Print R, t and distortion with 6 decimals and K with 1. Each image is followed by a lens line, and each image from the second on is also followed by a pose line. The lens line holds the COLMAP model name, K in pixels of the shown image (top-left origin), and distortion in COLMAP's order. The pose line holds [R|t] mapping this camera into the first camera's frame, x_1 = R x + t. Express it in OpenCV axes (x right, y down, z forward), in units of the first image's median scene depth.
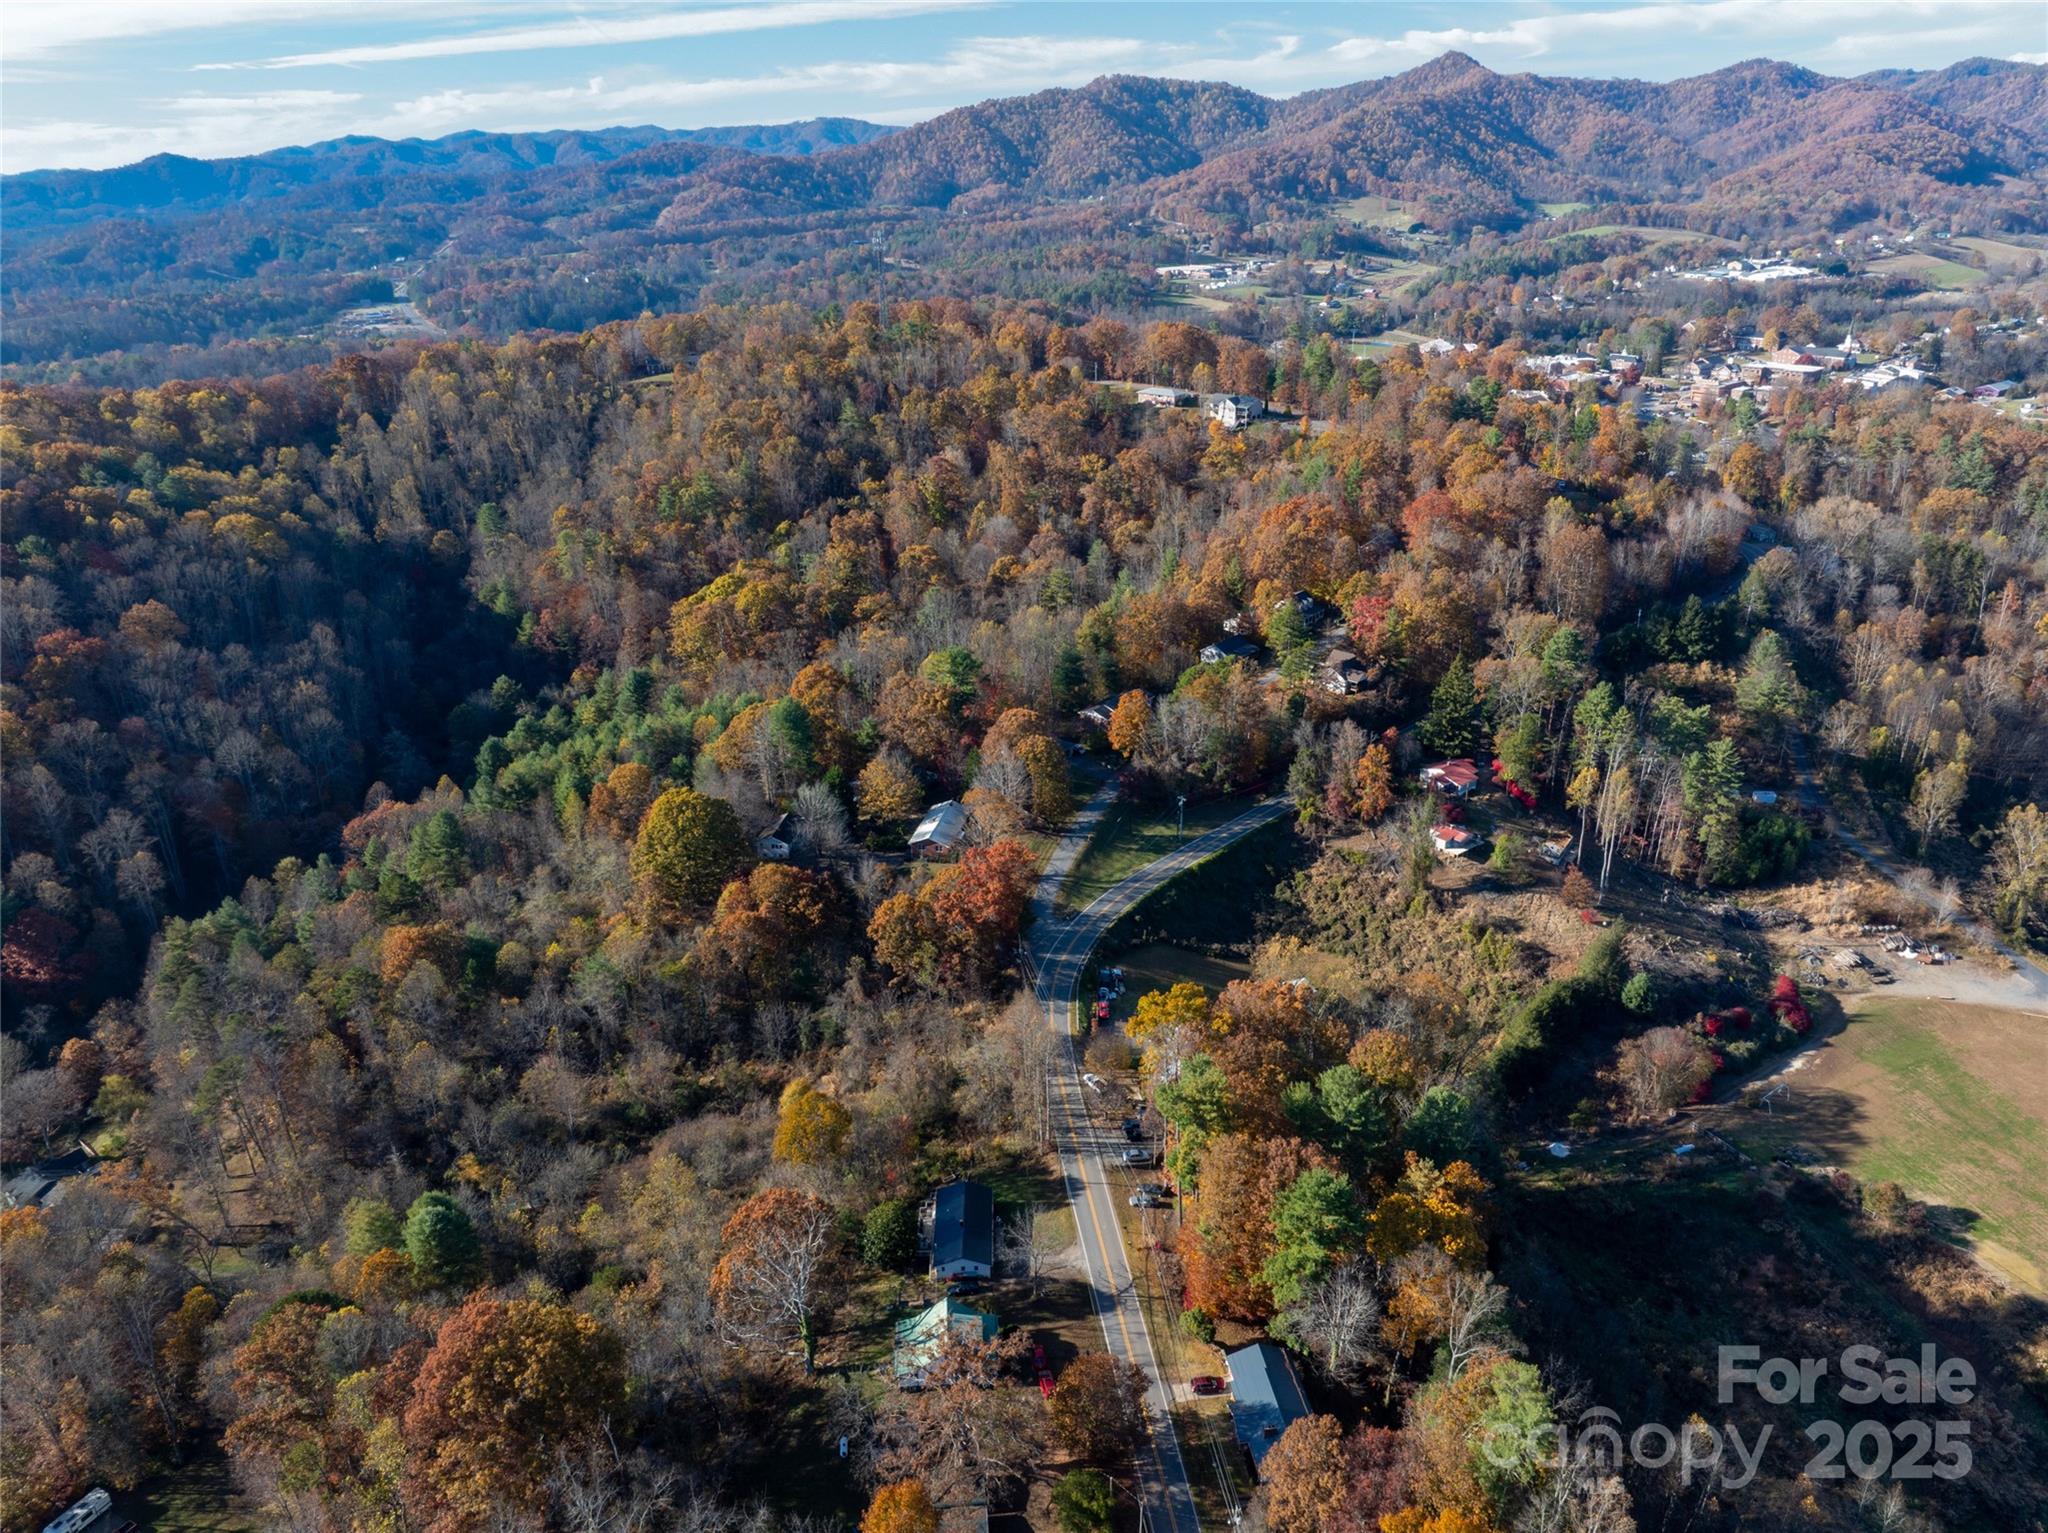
lens RADIAL K [[1440.2, 0, 1033.2], [0, 1440.2, 762.3], [0, 0, 1]] dist [-0.051750, 0.023936]
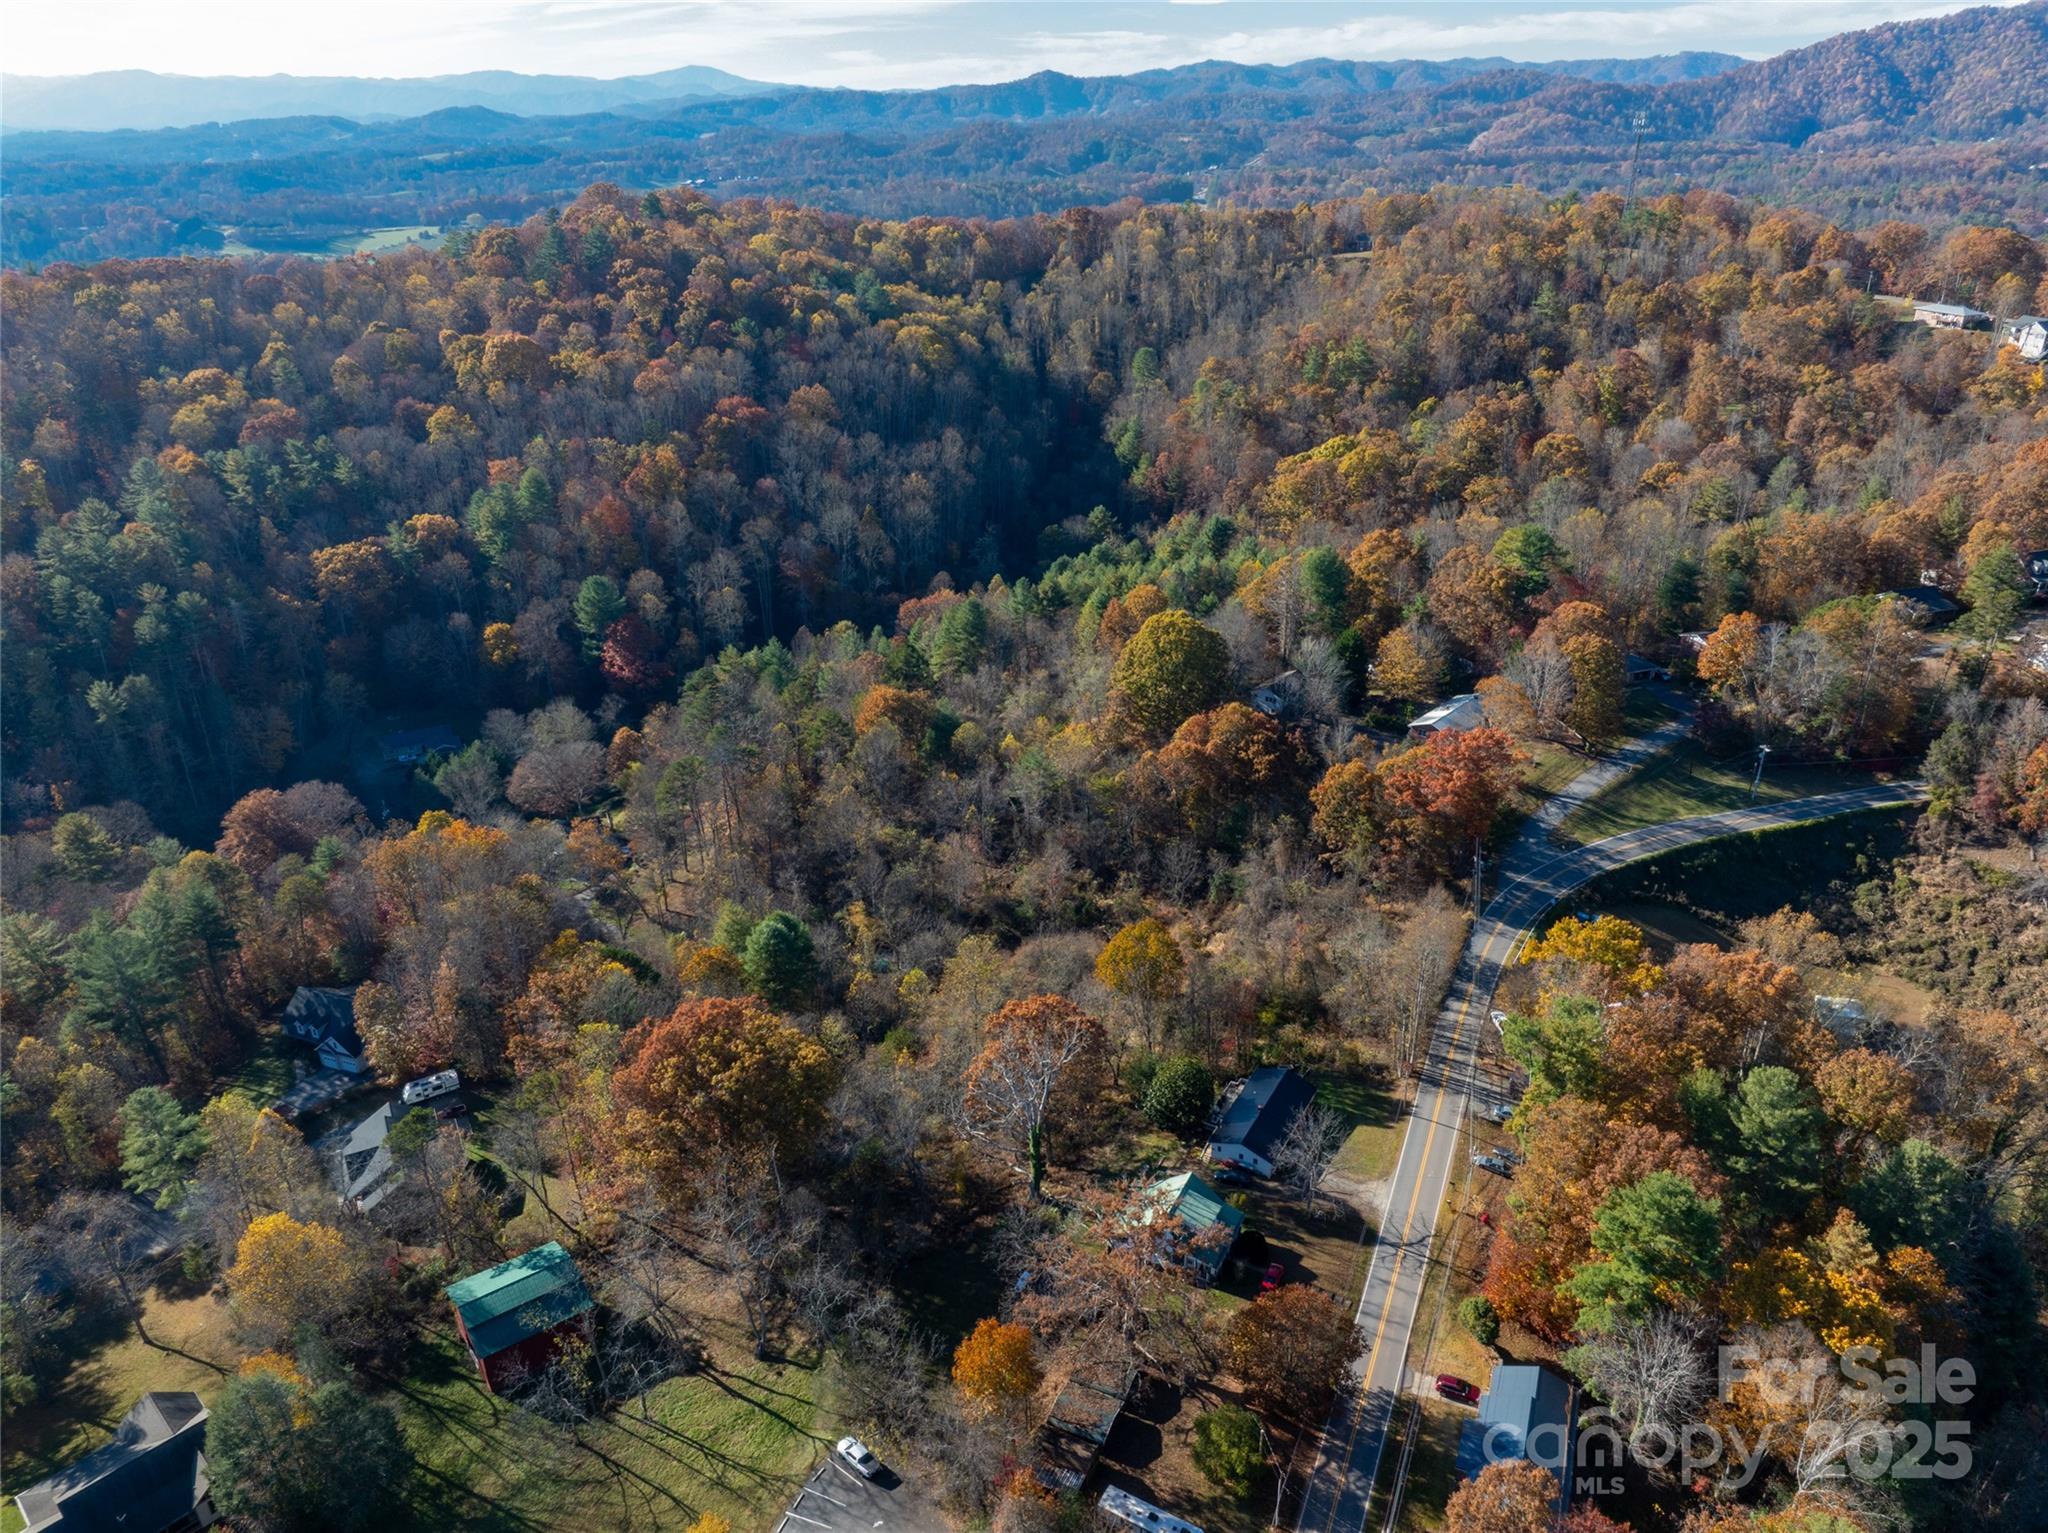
lens RADIAL K [[1440.2, 0, 1034.4], [0, 1440.2, 766.8], [0, 0, 1]] dist [-0.051750, 0.023936]
pose [[0.863224, 0.225597, -0.451609, 0.078185], [-0.206910, 0.974108, 0.091110, 0.032721], [0.460471, 0.014794, 0.887552, 0.079151]]
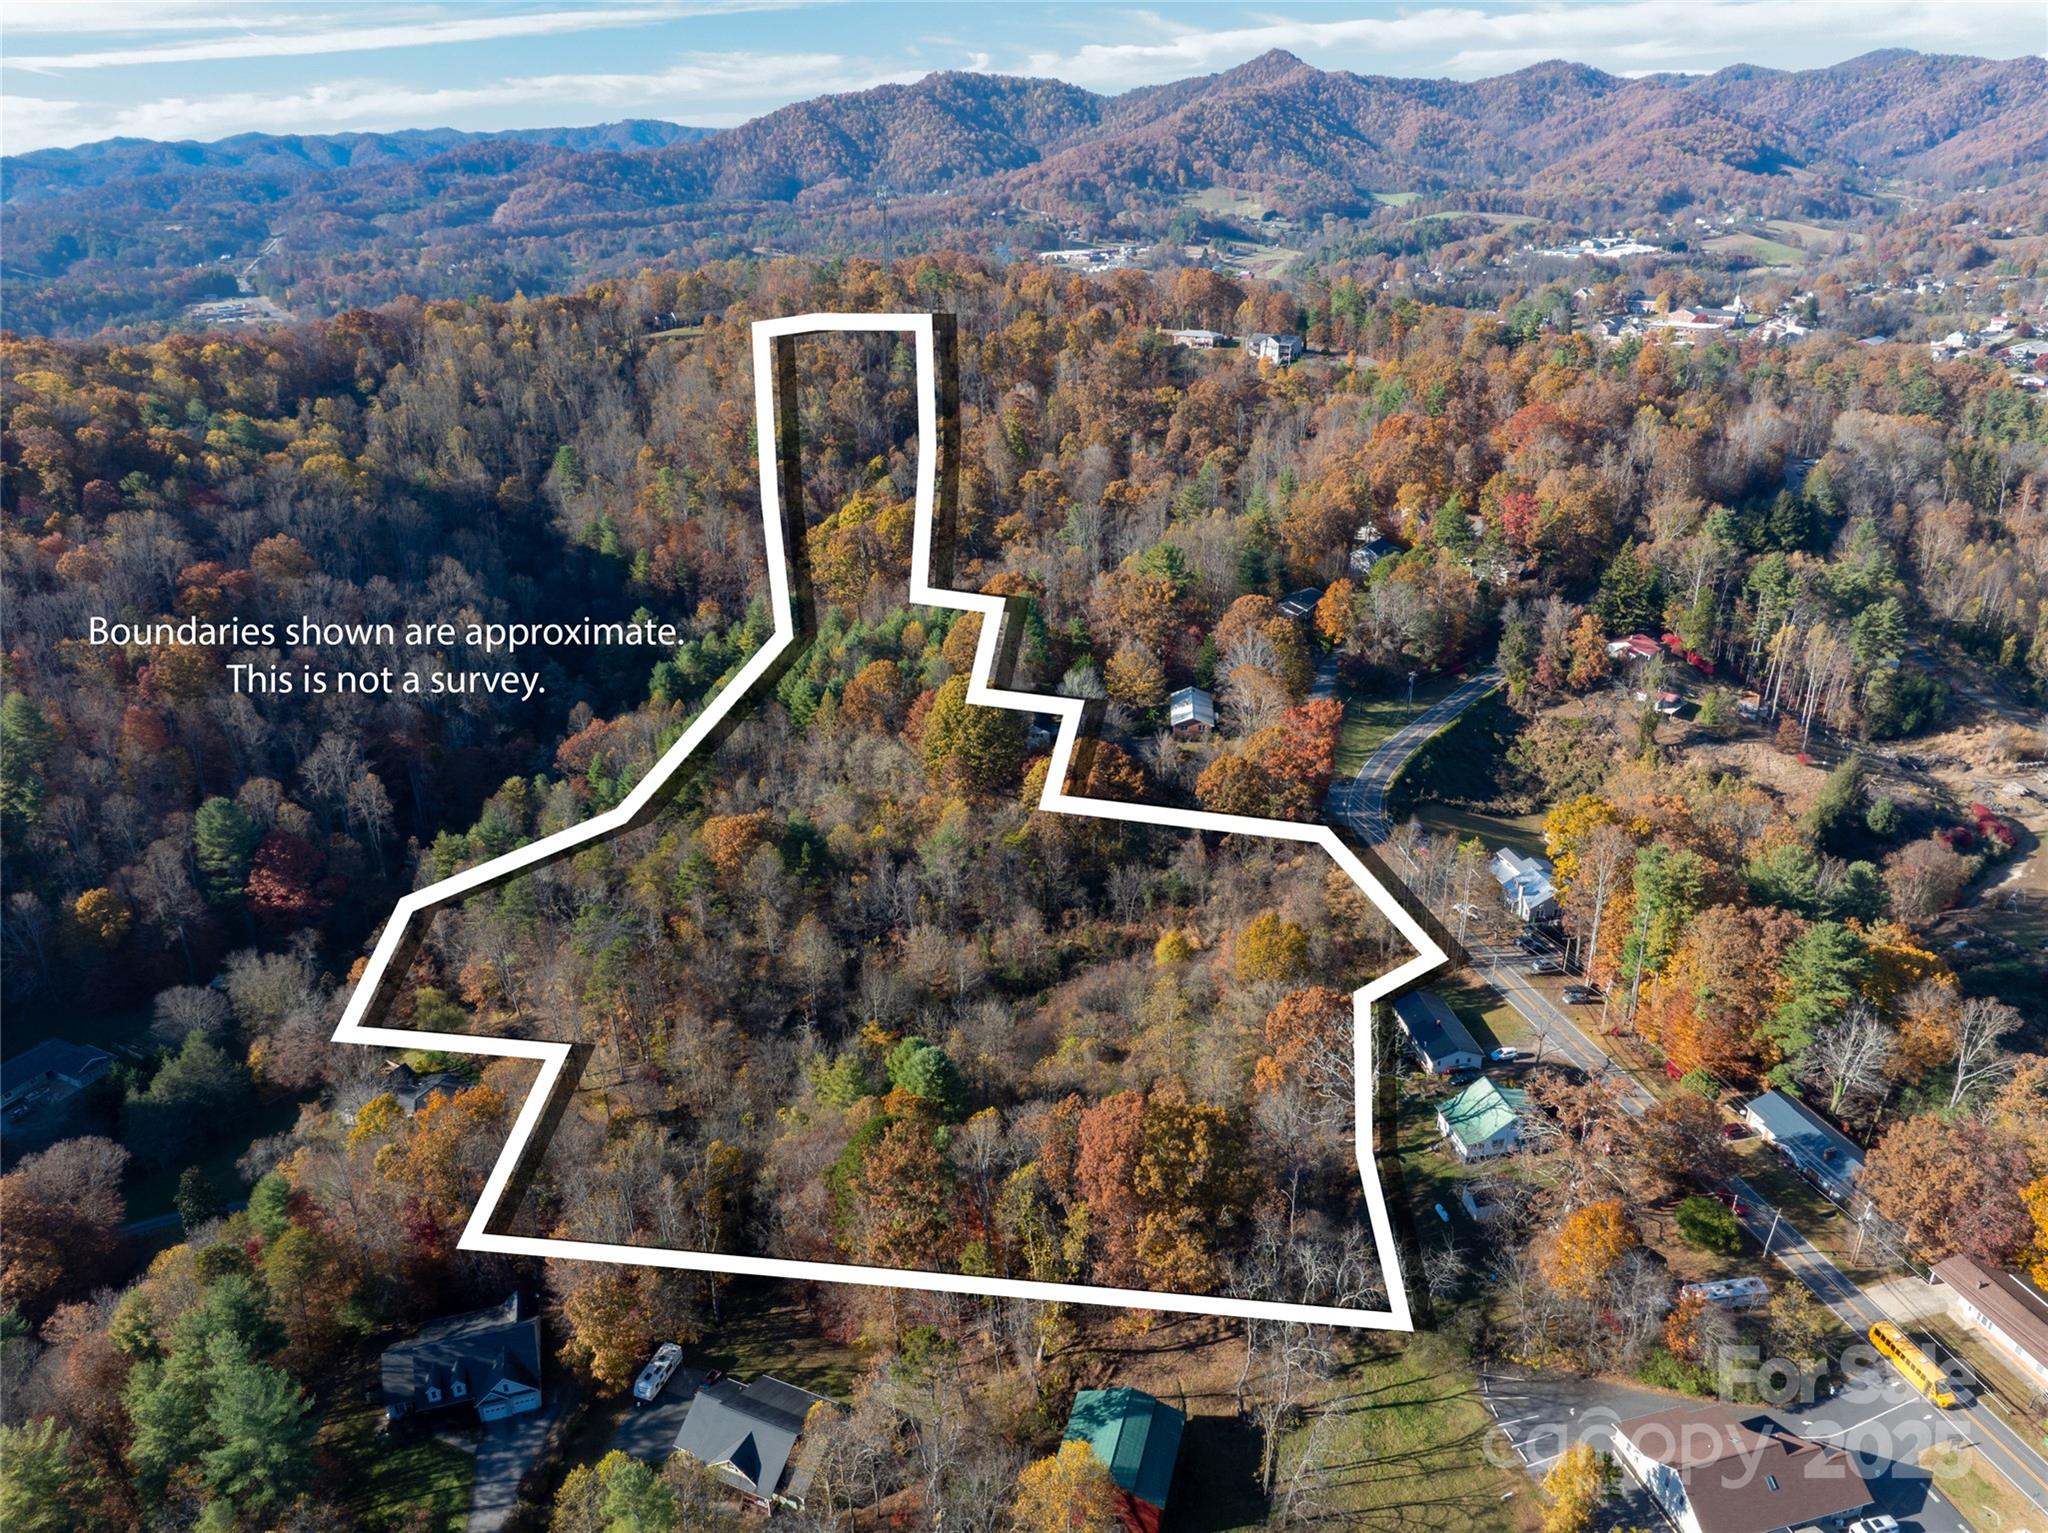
lens RADIAL K [[1440.2, 0, 1032.1], [0, 1440.2, 762.9], [0, 0, 1]] dist [-0.051750, 0.023936]
pose [[0.991908, -0.048570, 0.117301, -0.205308], [0.048869, 0.998805, 0.000328, 0.052554], [-0.117177, 0.005407, 0.993096, -0.001194]]
